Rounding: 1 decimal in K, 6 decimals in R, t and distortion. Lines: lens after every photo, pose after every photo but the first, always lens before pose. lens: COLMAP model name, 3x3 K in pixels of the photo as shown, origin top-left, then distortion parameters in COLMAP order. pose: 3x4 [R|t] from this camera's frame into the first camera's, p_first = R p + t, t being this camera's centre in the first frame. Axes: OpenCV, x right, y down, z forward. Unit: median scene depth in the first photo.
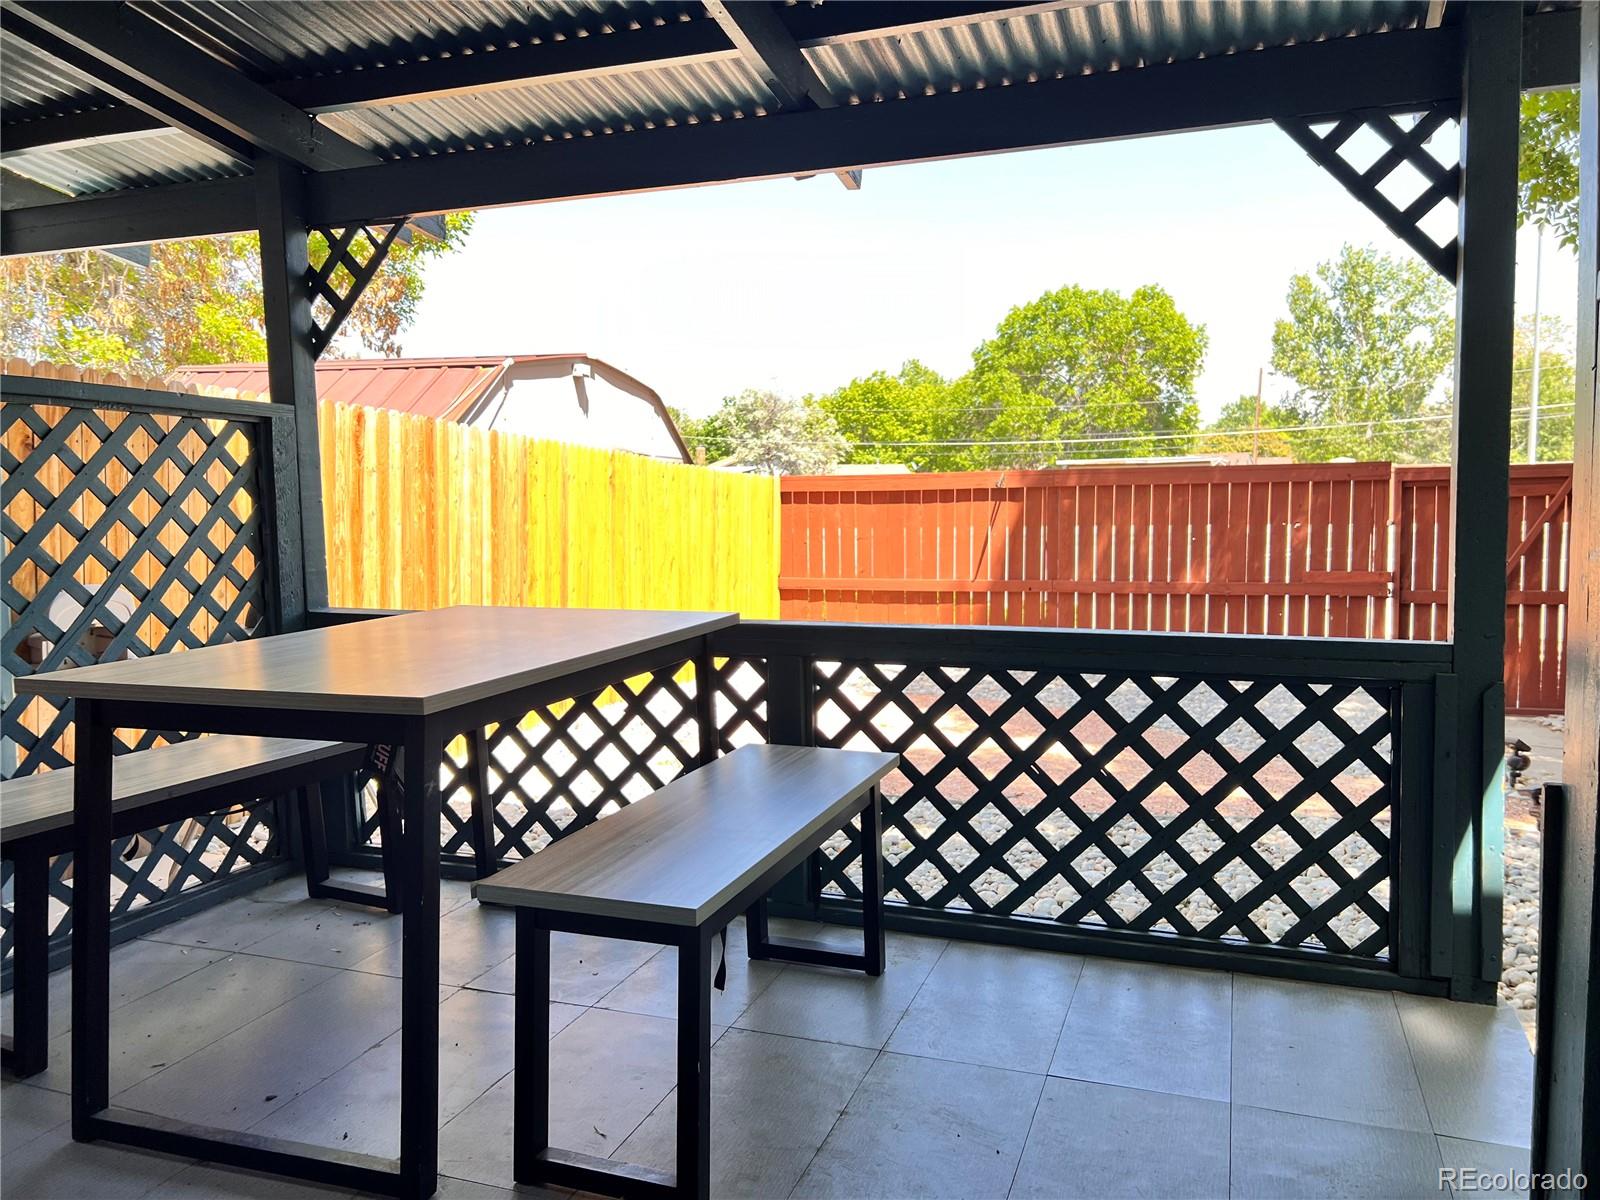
lens RADIAL K [[1205.8, 0, 812.0], [0, 1205.8, 604.8], [0, 0, 1]] dist [0.056236, -0.067039]
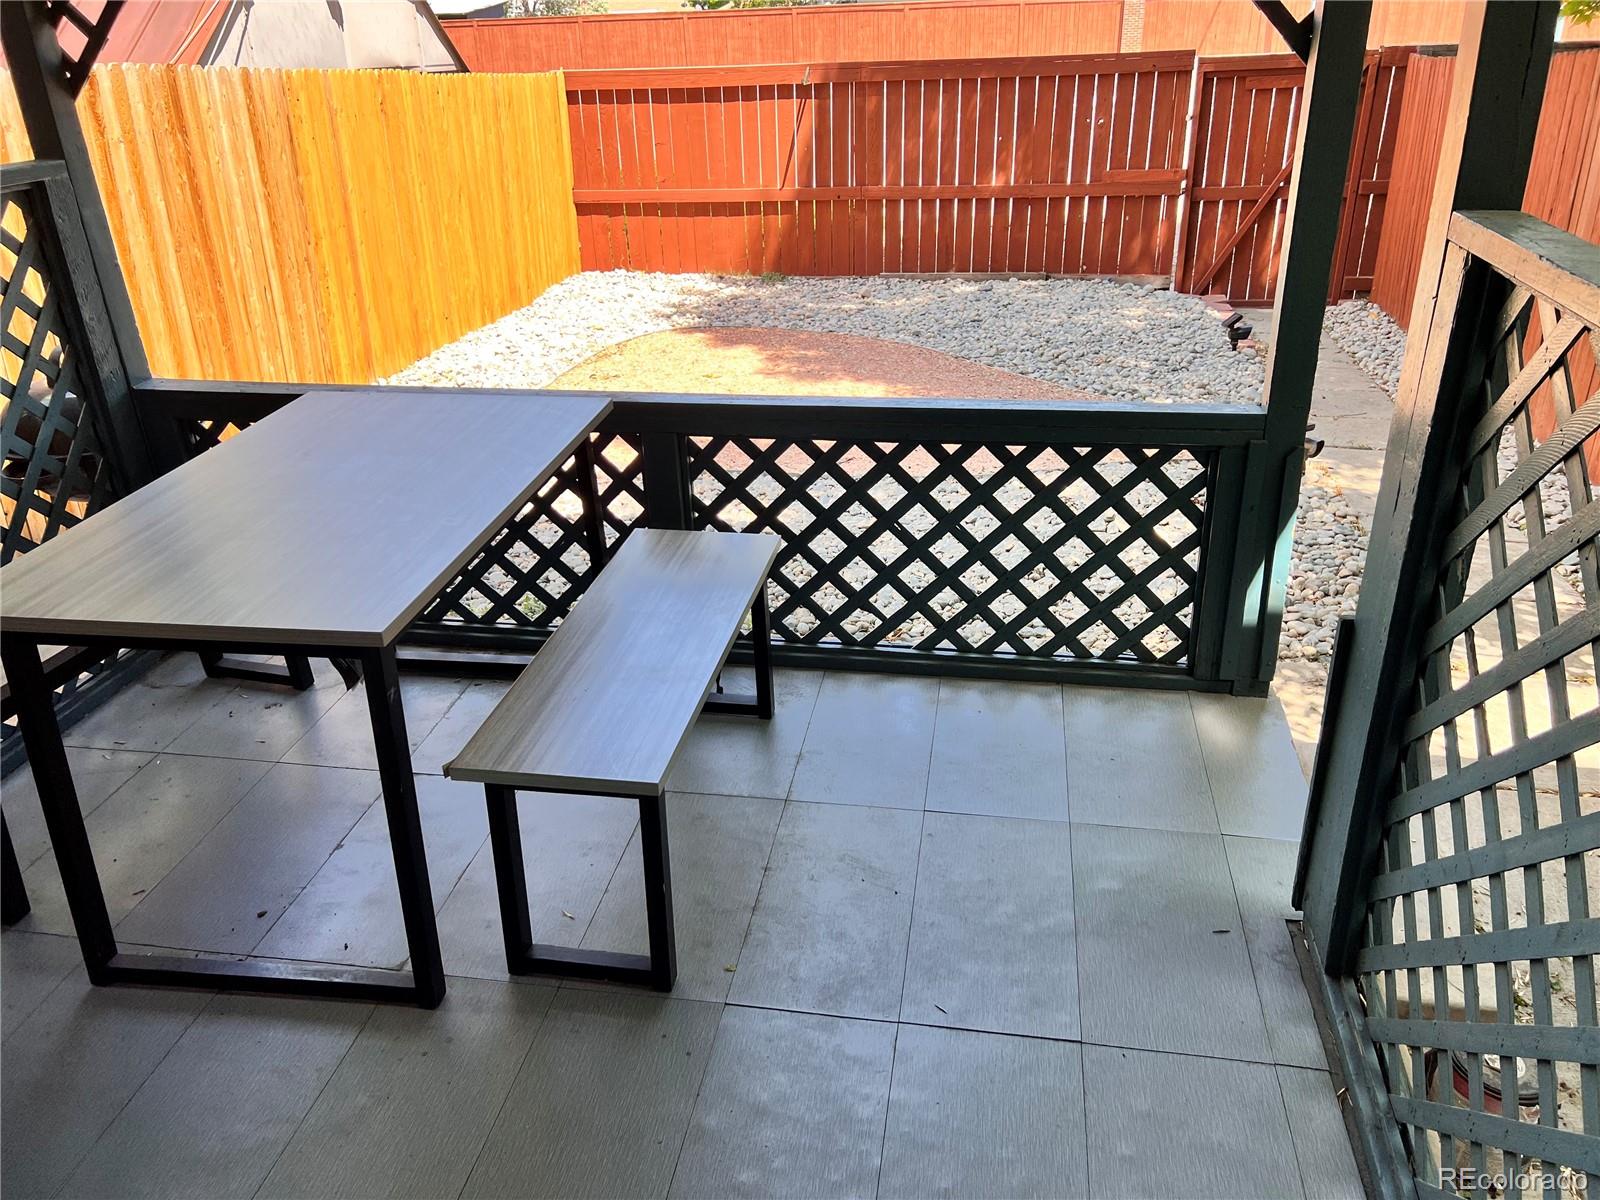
lens RADIAL K [[1215.2, 0, 790.2], [0, 1215.2, 570.0], [0, 0, 1]] dist [0.072436, -0.088555]
pose [[0.984742, -0.089438, 0.149276, -0.079746], [0.030486, 0.933216, 0.358019, -0.222440], [-0.171327, -0.348006, 0.921704, -0.018498]]
